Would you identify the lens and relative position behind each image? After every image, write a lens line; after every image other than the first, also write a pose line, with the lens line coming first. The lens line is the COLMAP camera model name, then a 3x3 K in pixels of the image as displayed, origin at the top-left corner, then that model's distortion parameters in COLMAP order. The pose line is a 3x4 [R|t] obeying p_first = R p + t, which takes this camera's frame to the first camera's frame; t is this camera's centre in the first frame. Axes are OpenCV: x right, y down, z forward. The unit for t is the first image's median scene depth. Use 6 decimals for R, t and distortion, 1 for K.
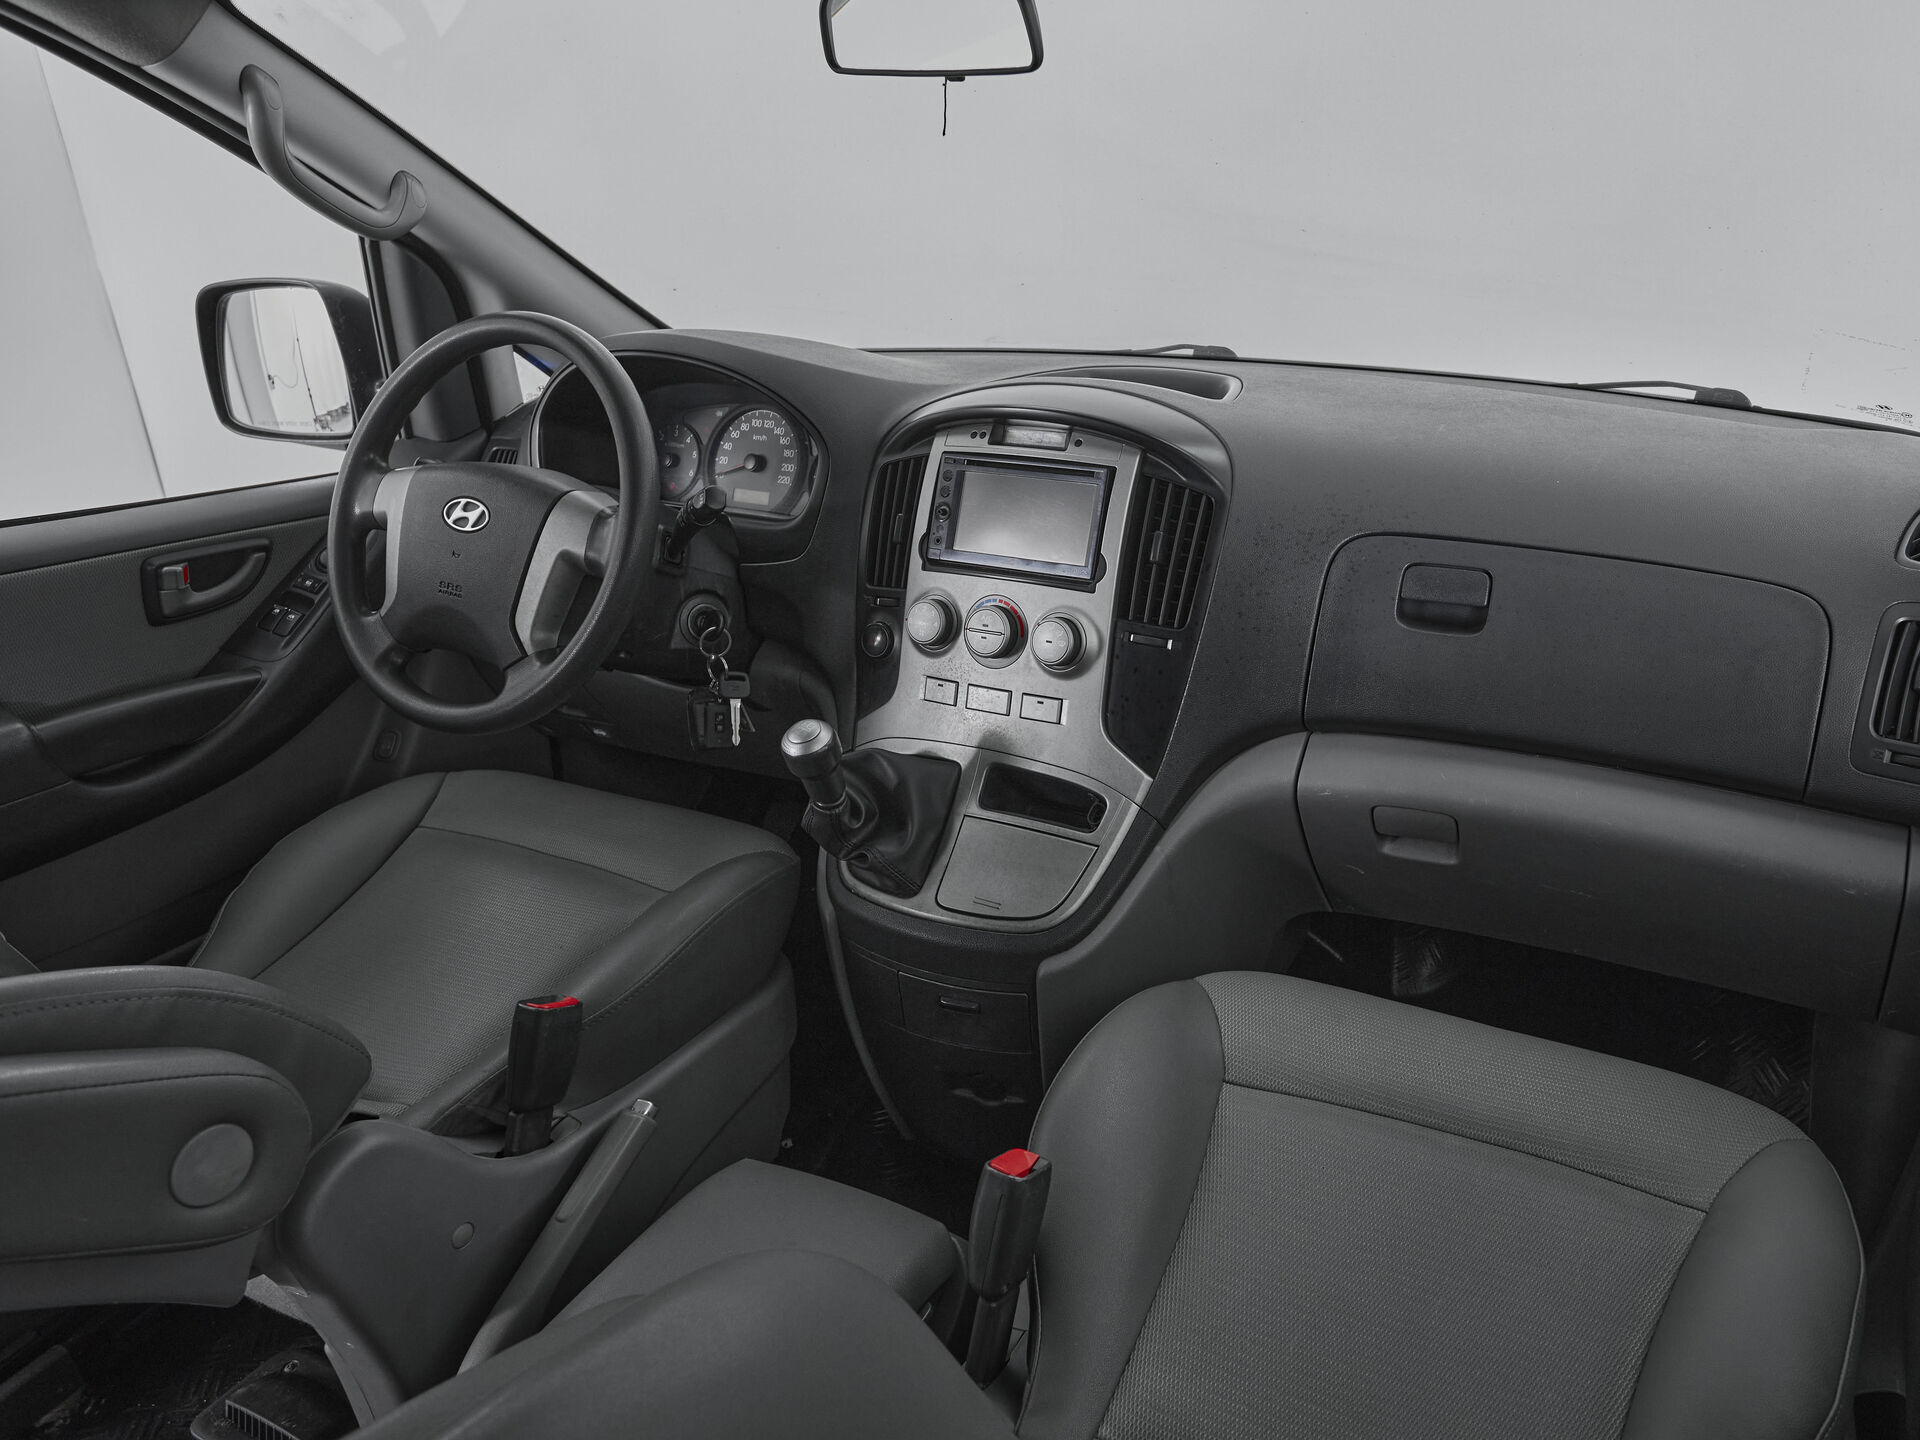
lens RADIAL K [[1358.1, 0, 1012.3], [0, 1358.1, 709.2], [0, 0, 1]] dist [-0.064857, 0.056465]
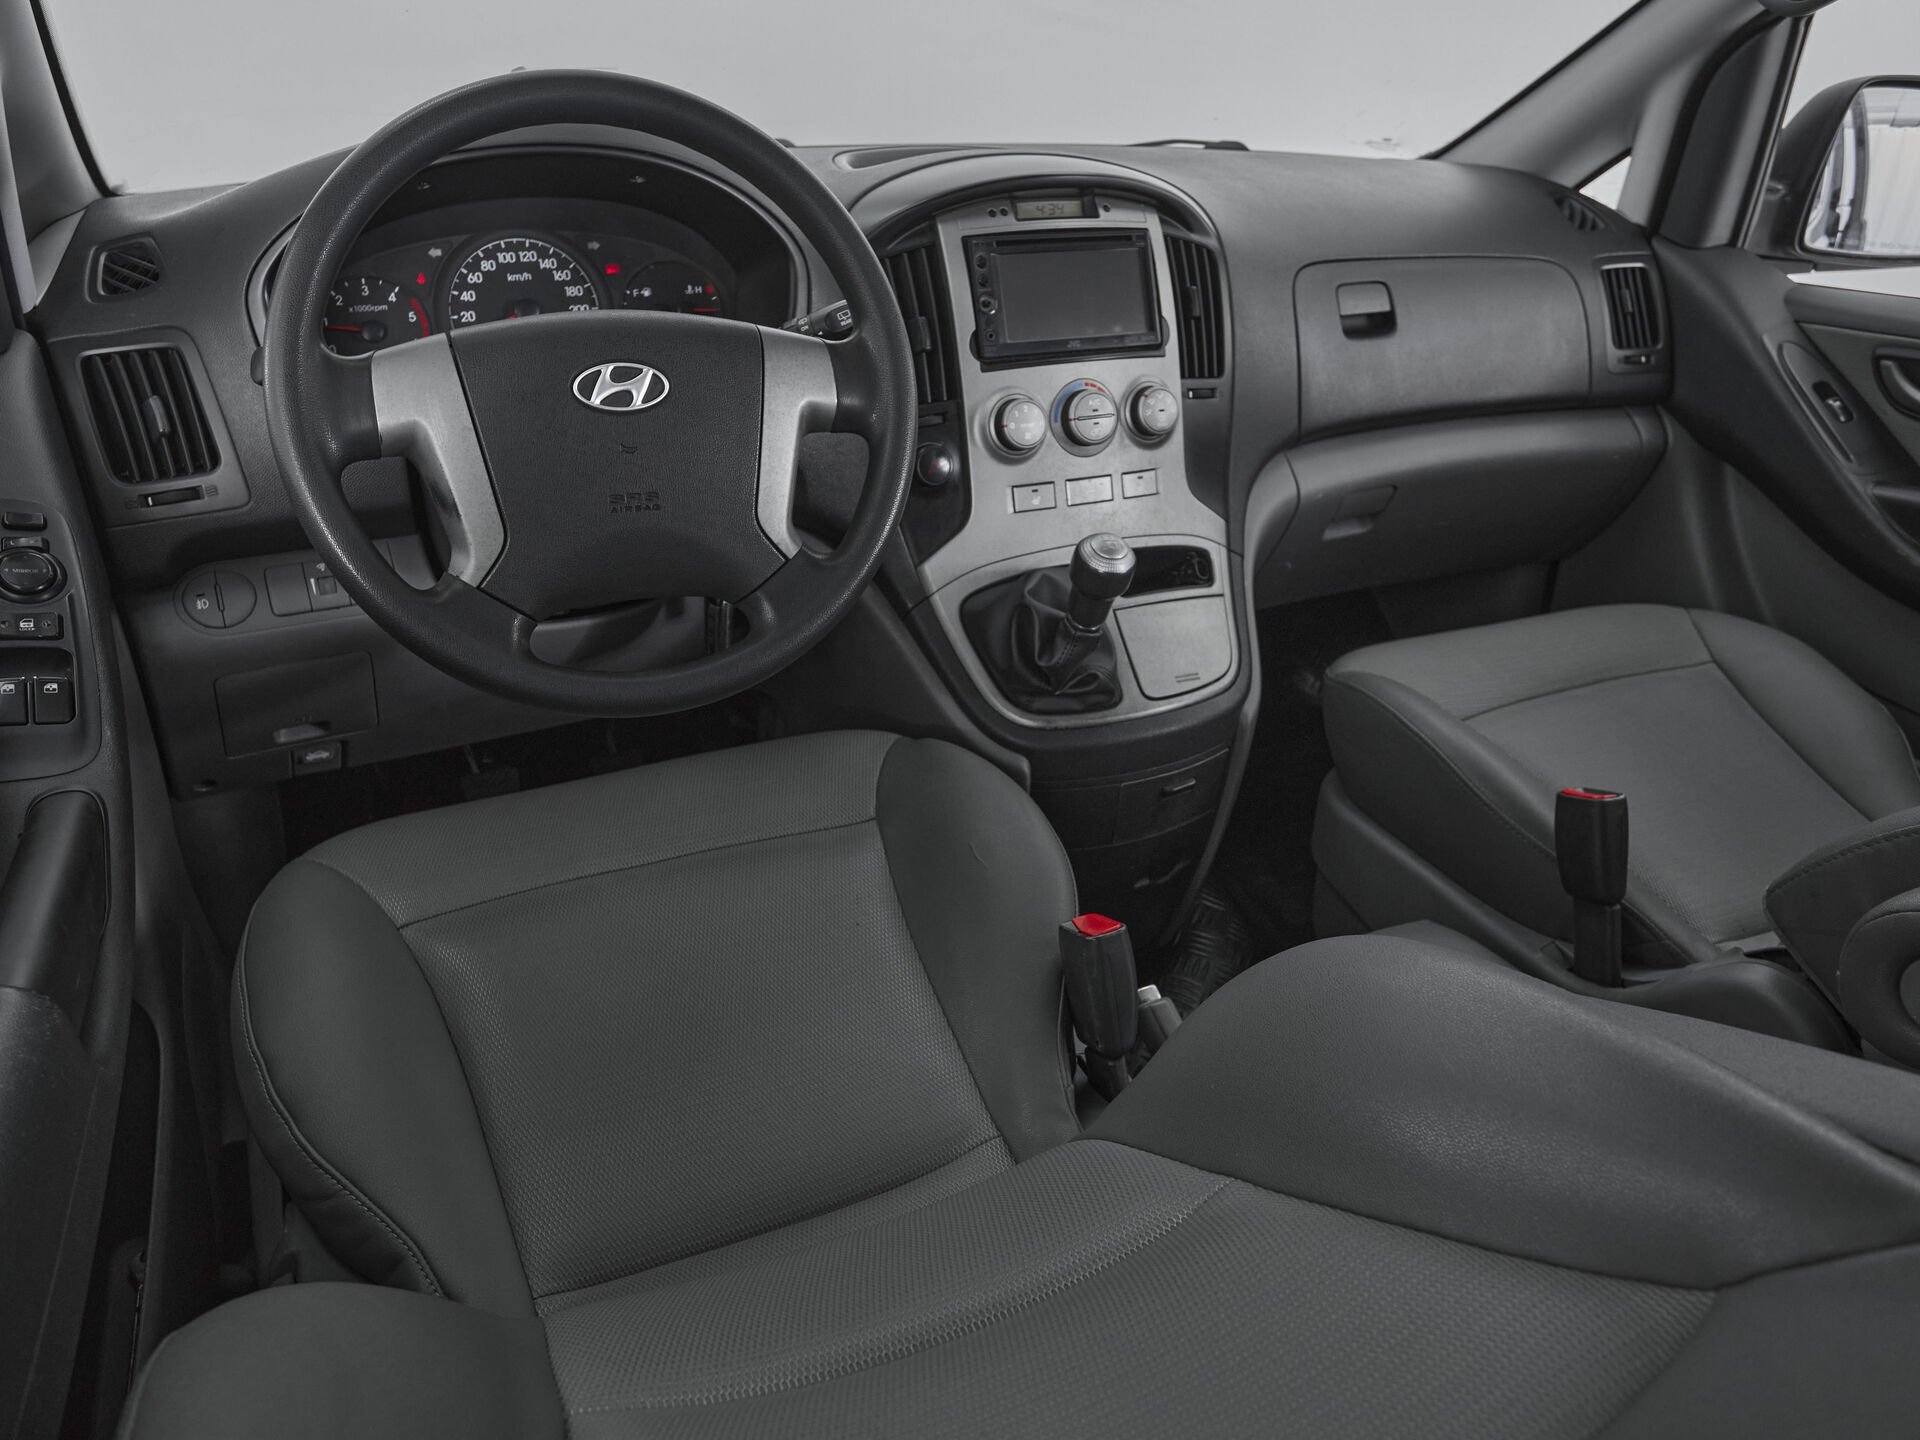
lens RADIAL K [[1358.1, 0, 956.1], [0, 1358.1, 721.4], [0, 0, 1]] dist [-0.064857, 0.056465]
pose [[0.640559, -0.343501, 0.686798, -0.783380], [0.263436, 0.938396, 0.223638, -0.091792], [-0.721308, 0.037674, 0.691589, 0.409592]]
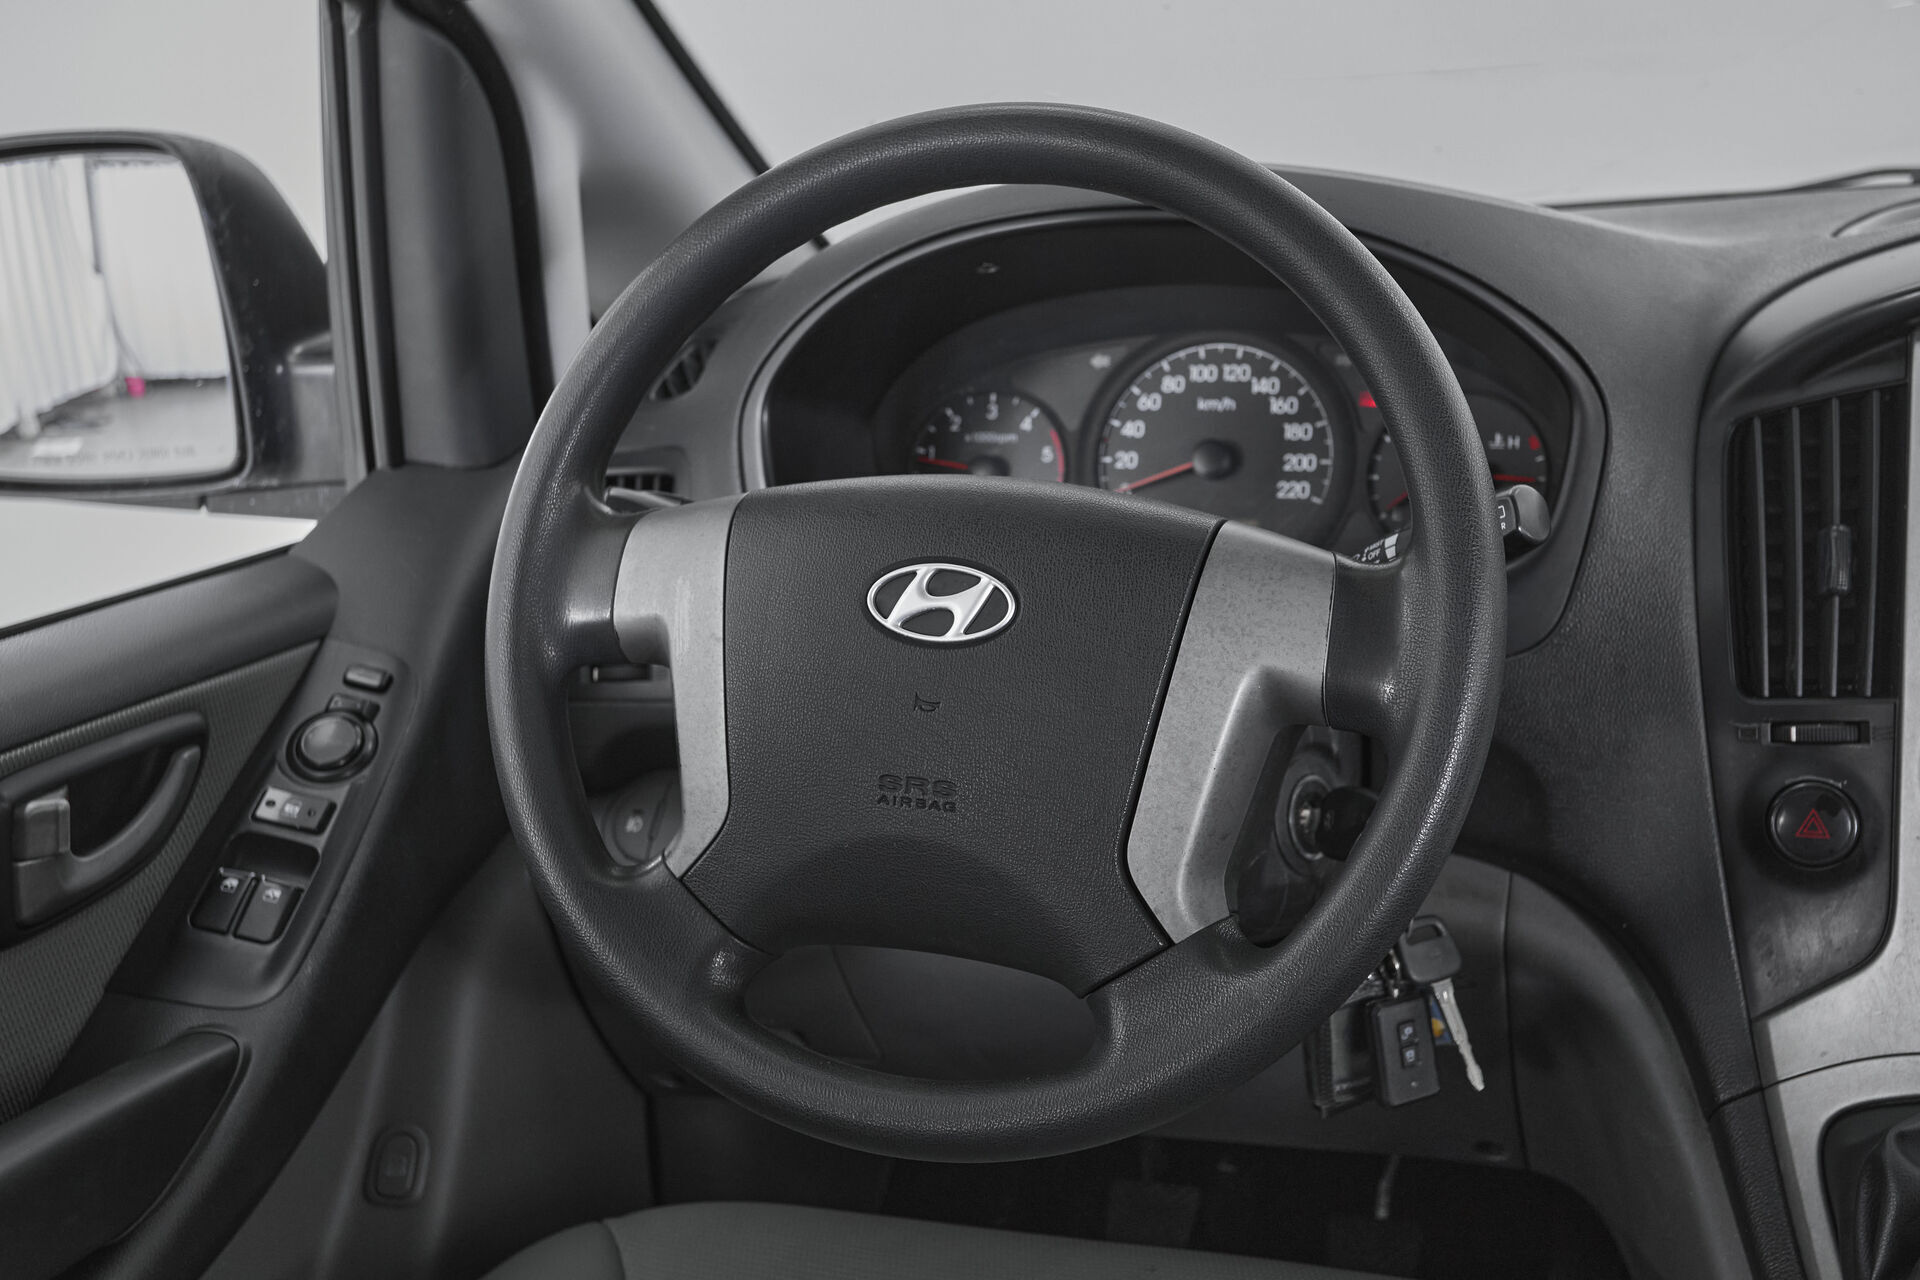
lens RADIAL K [[2280.2, 0, 953.1], [0, 2280.2, 637.1], [0, 0, 1]] dist [0.055922, 0.000000]
pose [[0.993500, -0.085393, 0.075270, -0.436847], [0.093559, 0.989221, -0.112641, -0.055570], [-0.064840, 0.118951, 0.990781, 0.314077]]
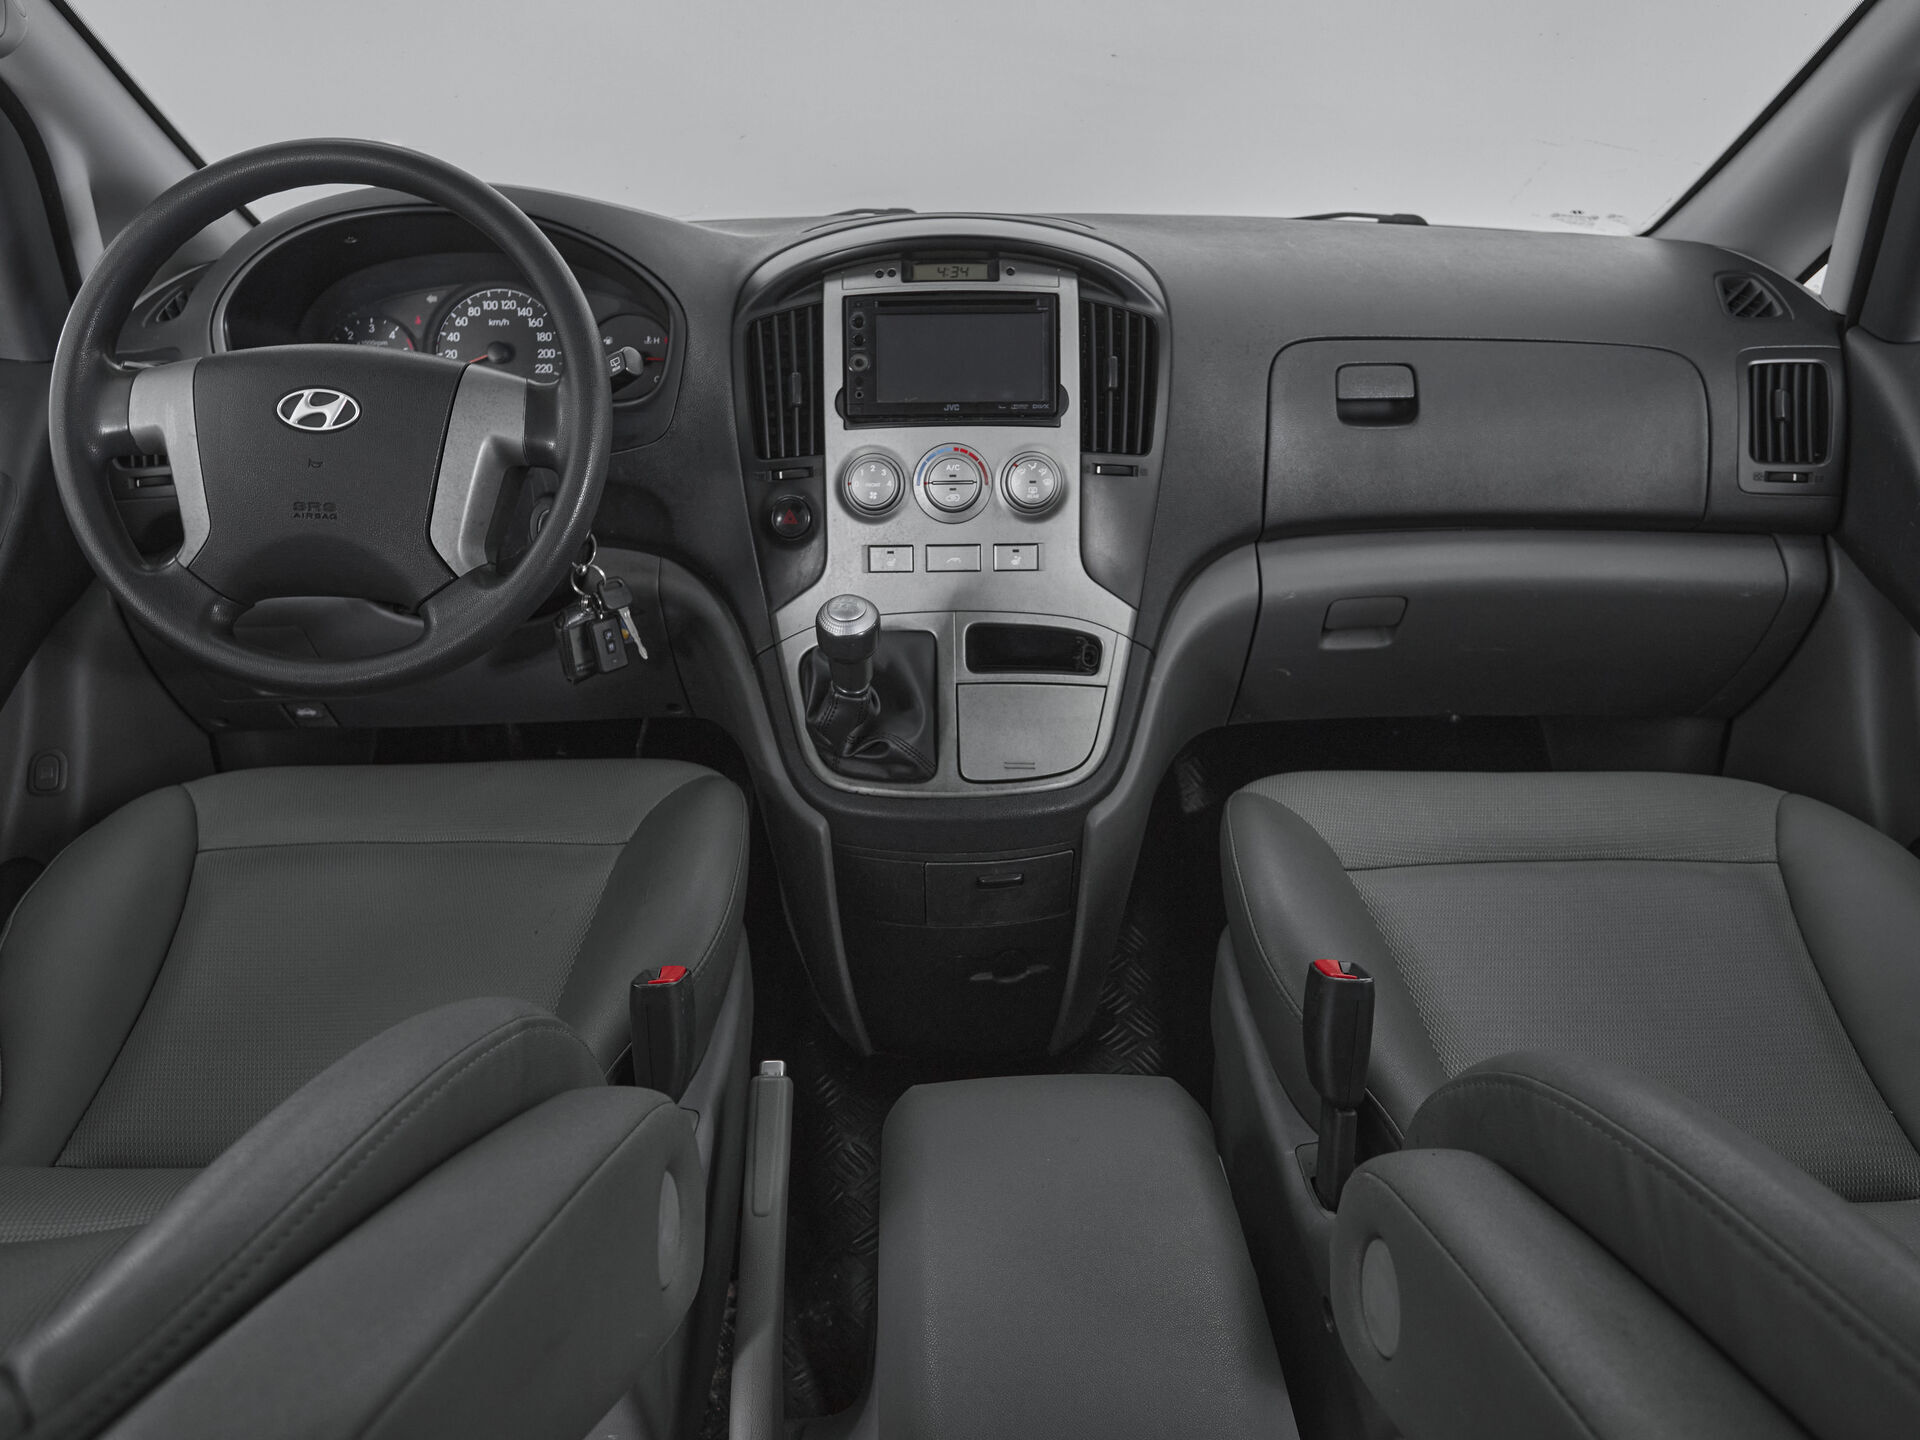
lens RADIAL K [[1358.1, 0, 955.0], [0, 1358.1, 711.5], [0, 0, 1]] dist [-0.064857, 0.056465]
pose [[0.898232, -0.185697, 0.398367, -0.400095], [0.168847, 0.982605, 0.077324, 0.024426], [-0.405796, -0.002192, 0.913961, 0.152482]]
